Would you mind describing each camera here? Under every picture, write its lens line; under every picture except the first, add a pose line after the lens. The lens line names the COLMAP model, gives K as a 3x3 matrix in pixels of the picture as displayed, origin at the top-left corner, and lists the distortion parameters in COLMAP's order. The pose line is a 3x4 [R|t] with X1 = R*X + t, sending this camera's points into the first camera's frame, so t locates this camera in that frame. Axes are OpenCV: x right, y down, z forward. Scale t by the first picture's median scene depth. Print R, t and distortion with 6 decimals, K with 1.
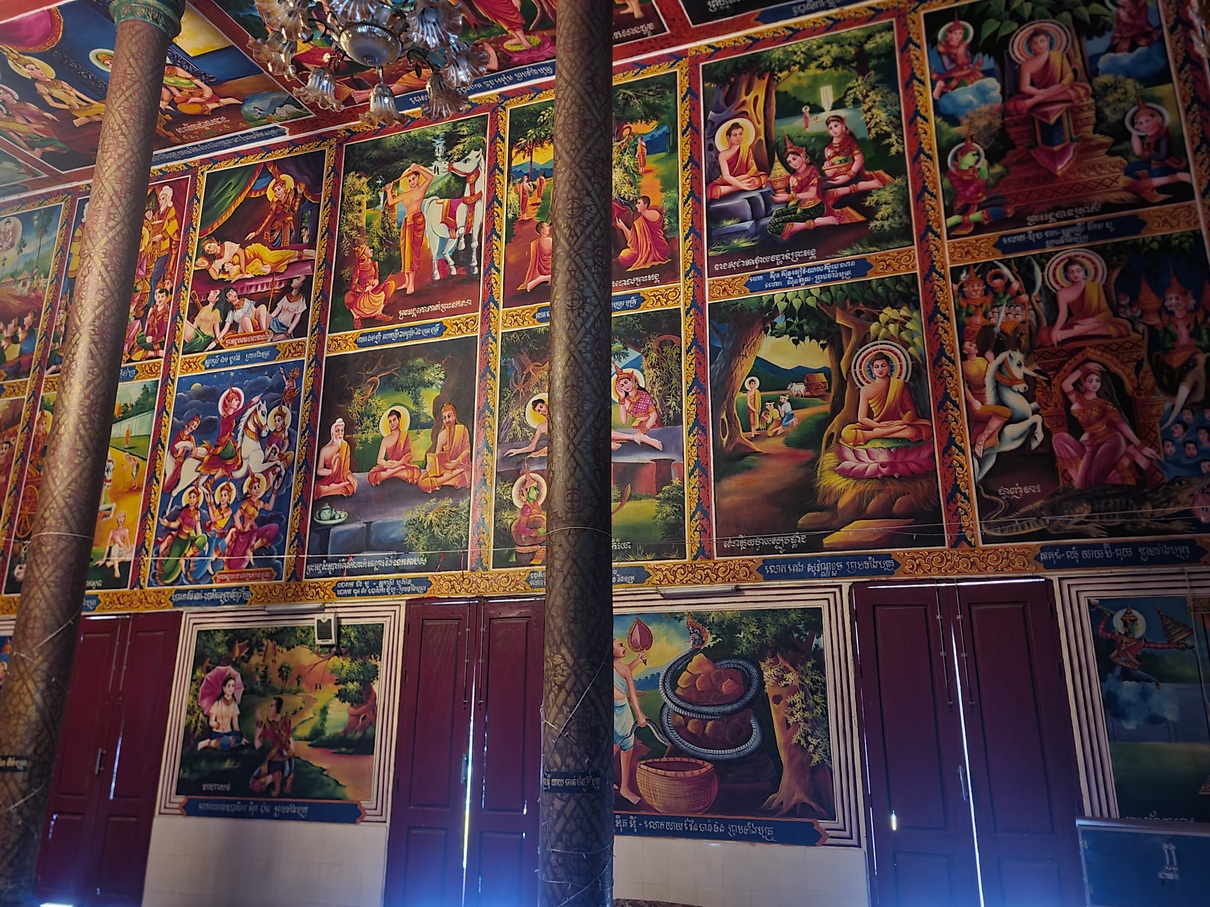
lens RADIAL K [[926.5, 0, 601.9], [0, 926.5, 466.7], [0, 0, 1]] dist [0.041712, -0.027972]
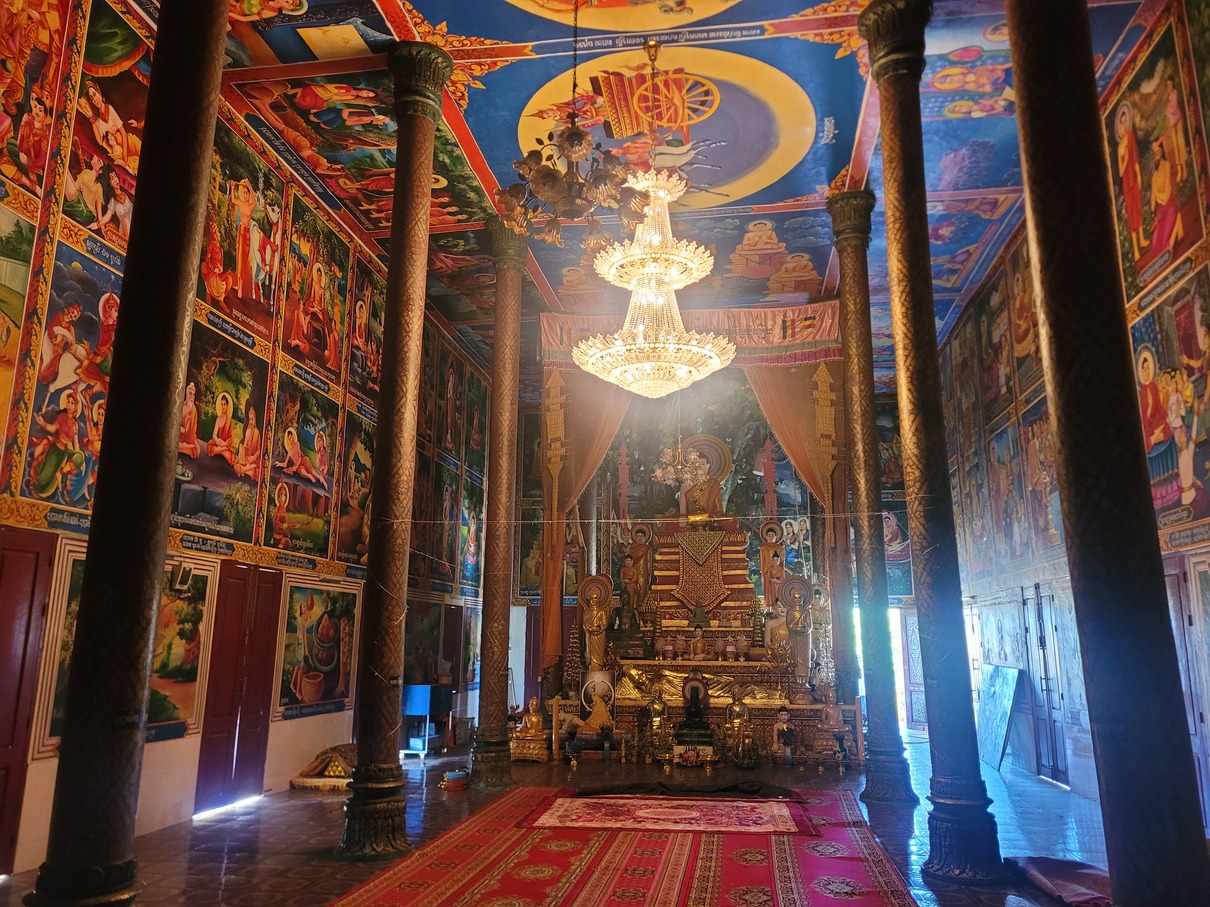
lens RADIAL K [[926.5, 0, 602.7], [0, 926.5, 444.2], [0, 0, 1]] dist [0.041712, -0.027972]
pose [[-0.181599, 0.195458, 0.963752, -1.445790], [-0.285300, 0.927423, -0.241849, 0.146705], [-0.941077, -0.318878, -0.112655, 0.660345]]
